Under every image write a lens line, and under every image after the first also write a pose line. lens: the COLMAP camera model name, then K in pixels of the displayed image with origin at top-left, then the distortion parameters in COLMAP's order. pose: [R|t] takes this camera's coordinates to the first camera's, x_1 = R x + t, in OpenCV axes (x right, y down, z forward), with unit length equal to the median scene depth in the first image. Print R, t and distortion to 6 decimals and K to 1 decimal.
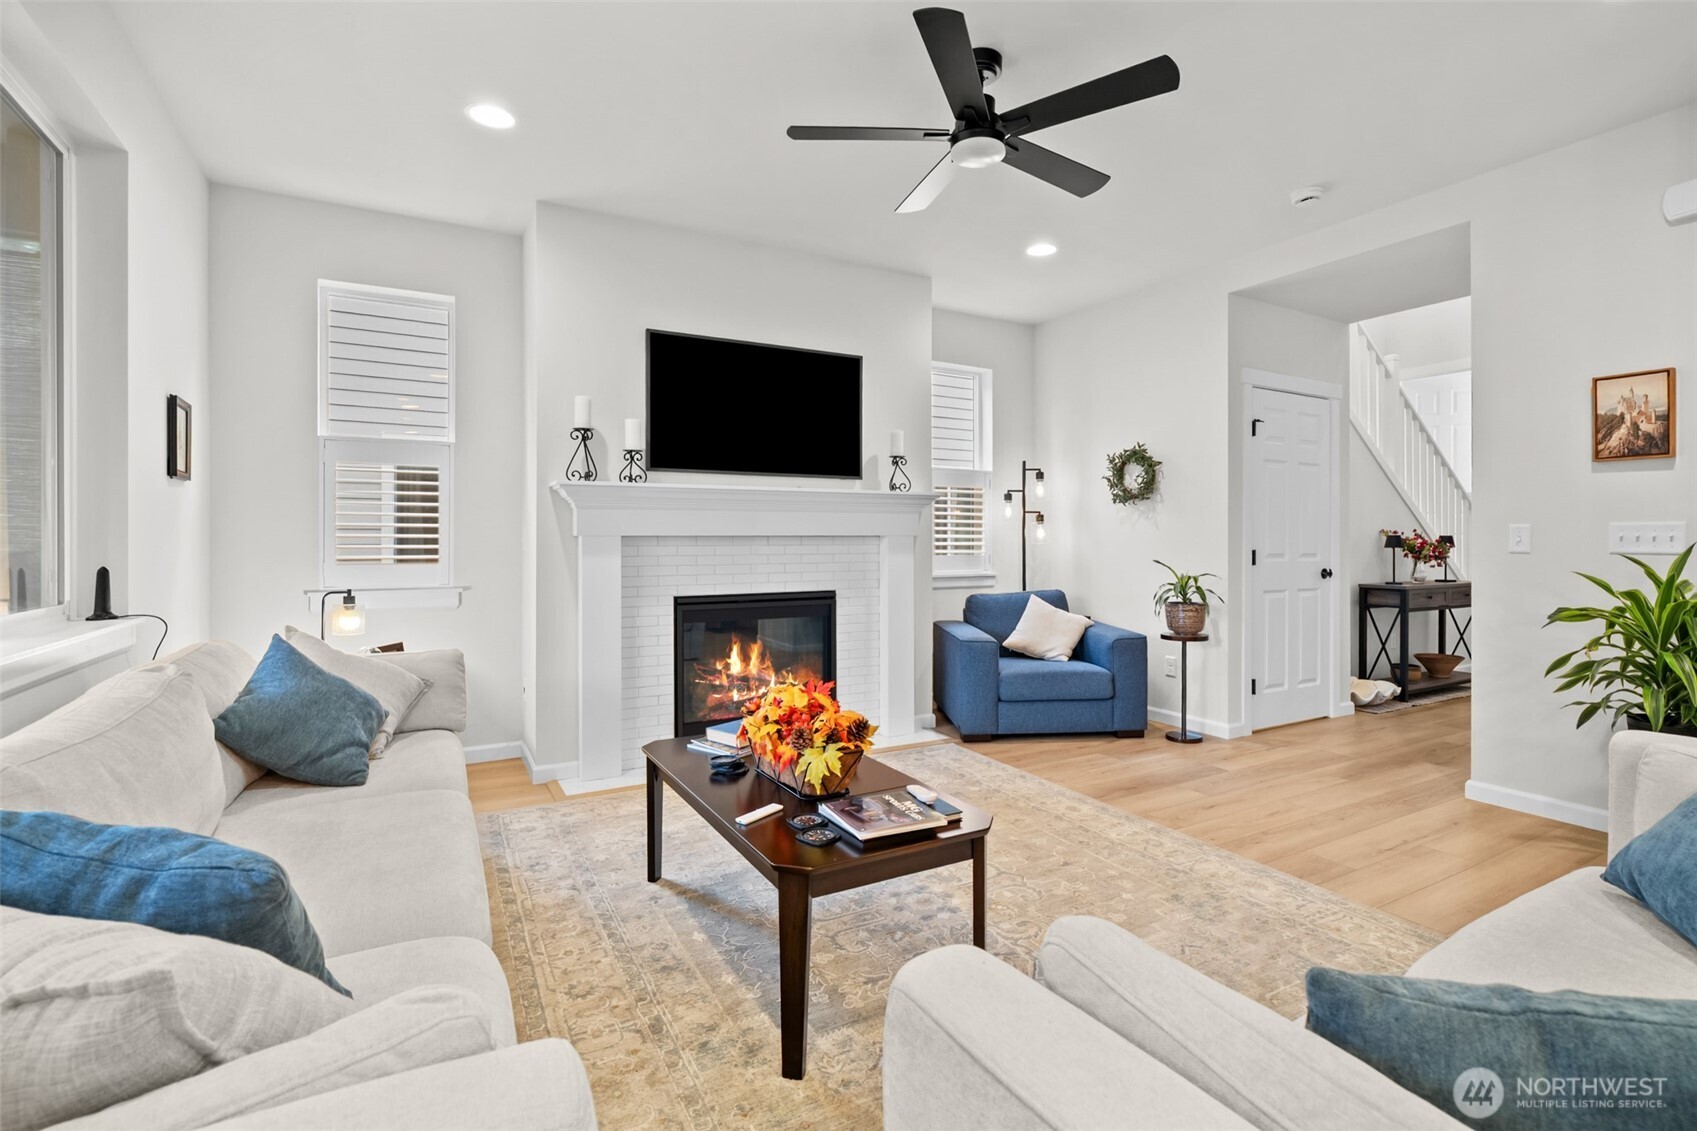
lens RADIAL K [[773.6, 0, 849.2], [0, 773.6, 552.0], [0, 0, 1]] dist [-0.004736, 0.000631]
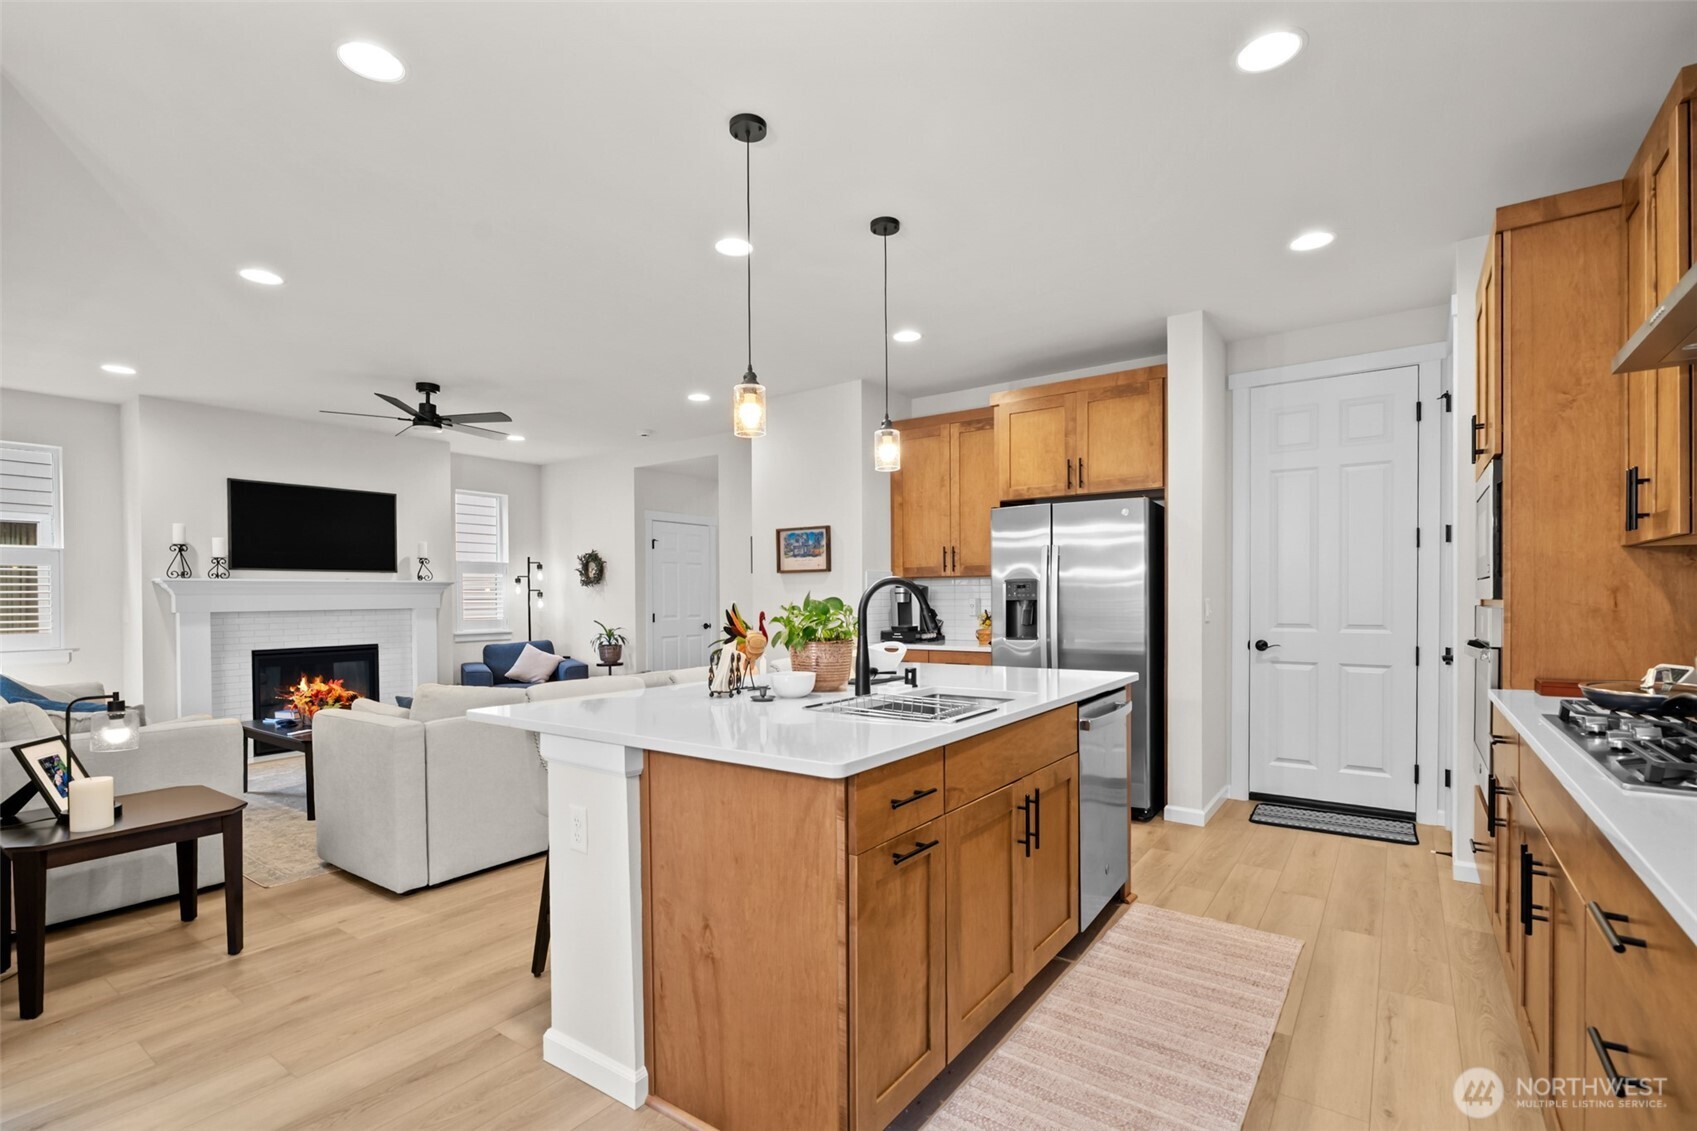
lens RADIAL K [[773.6, 0, 842.6], [0, 773.6, 608.7], [0, 0, 1]] dist [-0.004736, 0.000631]
pose [[0.905740, -0.013126, 0.423630, 0.169721], [0.014279, 0.999898, 0.000451, -0.008631], [-0.423593, 0.005640, 0.905835, -0.798221]]
